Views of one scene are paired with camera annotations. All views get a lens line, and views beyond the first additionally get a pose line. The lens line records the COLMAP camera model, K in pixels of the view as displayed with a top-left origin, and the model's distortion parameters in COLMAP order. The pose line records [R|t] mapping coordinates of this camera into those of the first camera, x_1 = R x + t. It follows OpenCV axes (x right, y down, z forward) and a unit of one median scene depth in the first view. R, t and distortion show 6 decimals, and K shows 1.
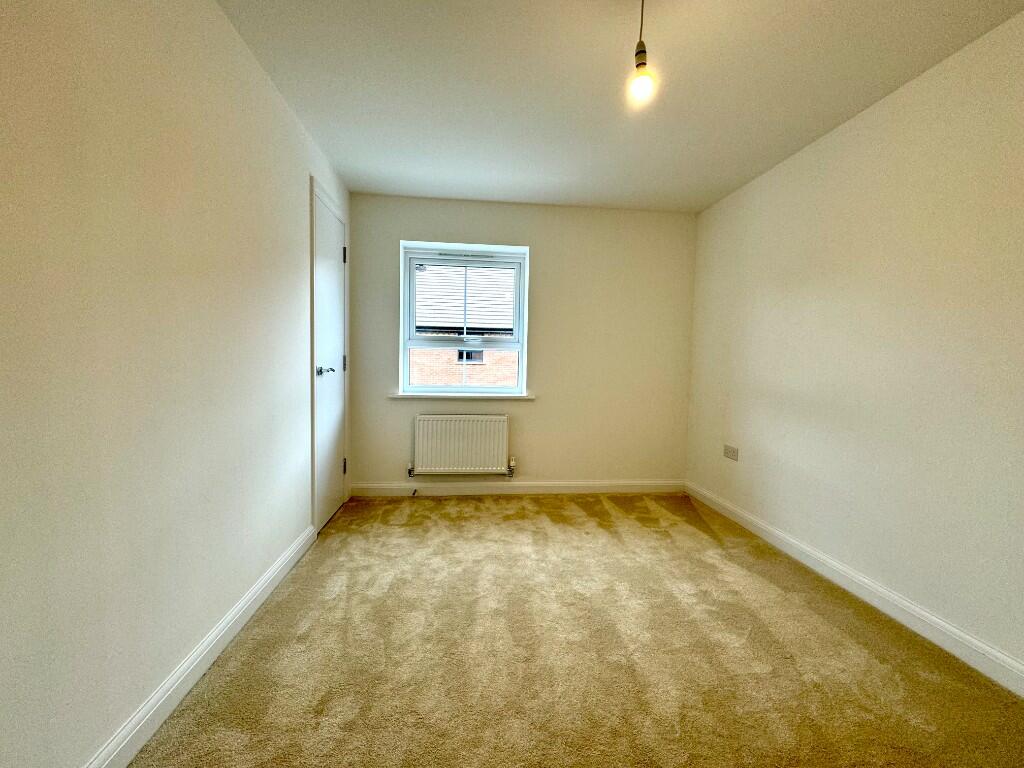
lens RADIAL K [[411.8, 0, 501.2], [0, 411.8, 384.8], [0, 0, 1]] dist [-0.002022, 0.000304]
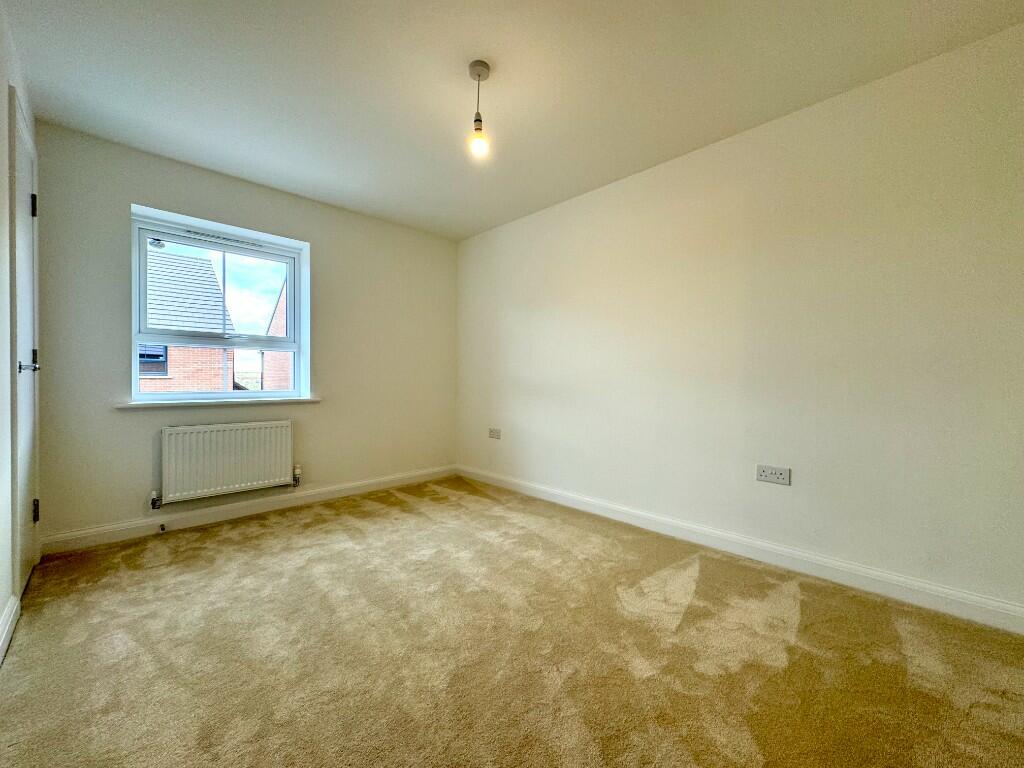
lens RADIAL K [[411.8, 0, 513.8], [0, 411.8, 383.5], [0, 0, 1]] dist [-0.002022, 0.000304]
pose [[0.782417, -0.024767, 0.622262, -0.207109], [0.044716, 0.998864, -0.016469, 0.038244], [-0.621147, 0.040711, 0.782636, -0.043783]]
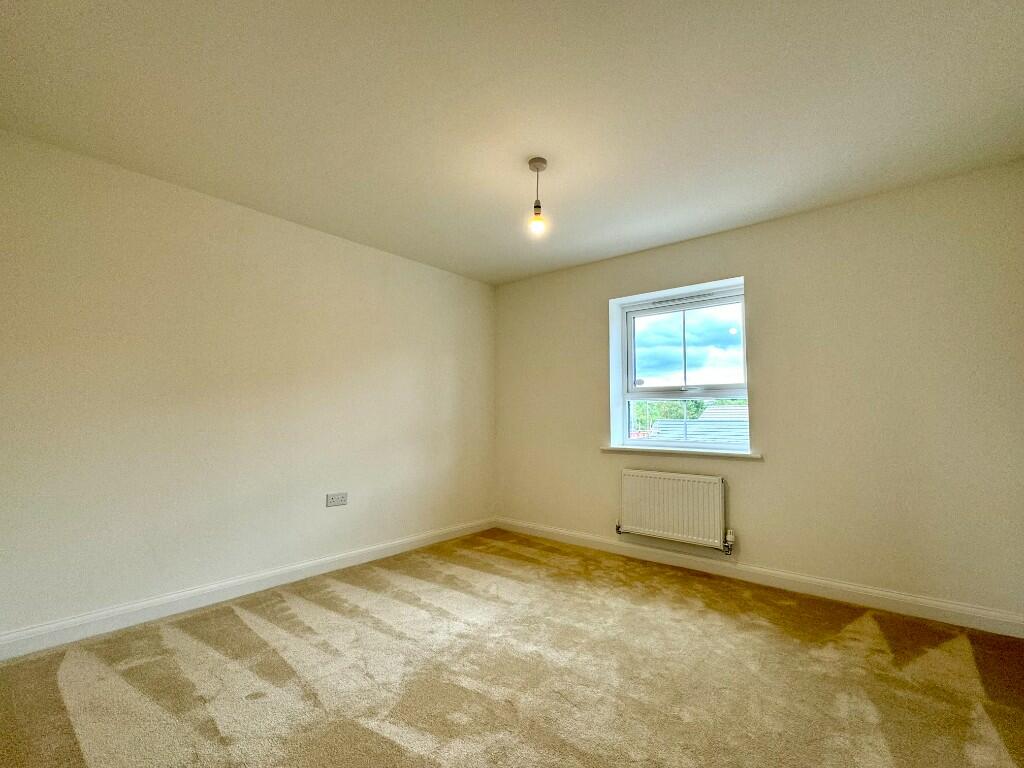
lens RADIAL K [[464.9, 0, 516.7], [0, 464.9, 379.0], [0, 0, 1]] dist [0.000790, 0.000601]
pose [[0.694063, -0.075554, -0.715939, 0.525934], [-0.025627, 0.991254, -0.129453, 0.013419], [0.719458, 0.108195, 0.686057, 0.043732]]
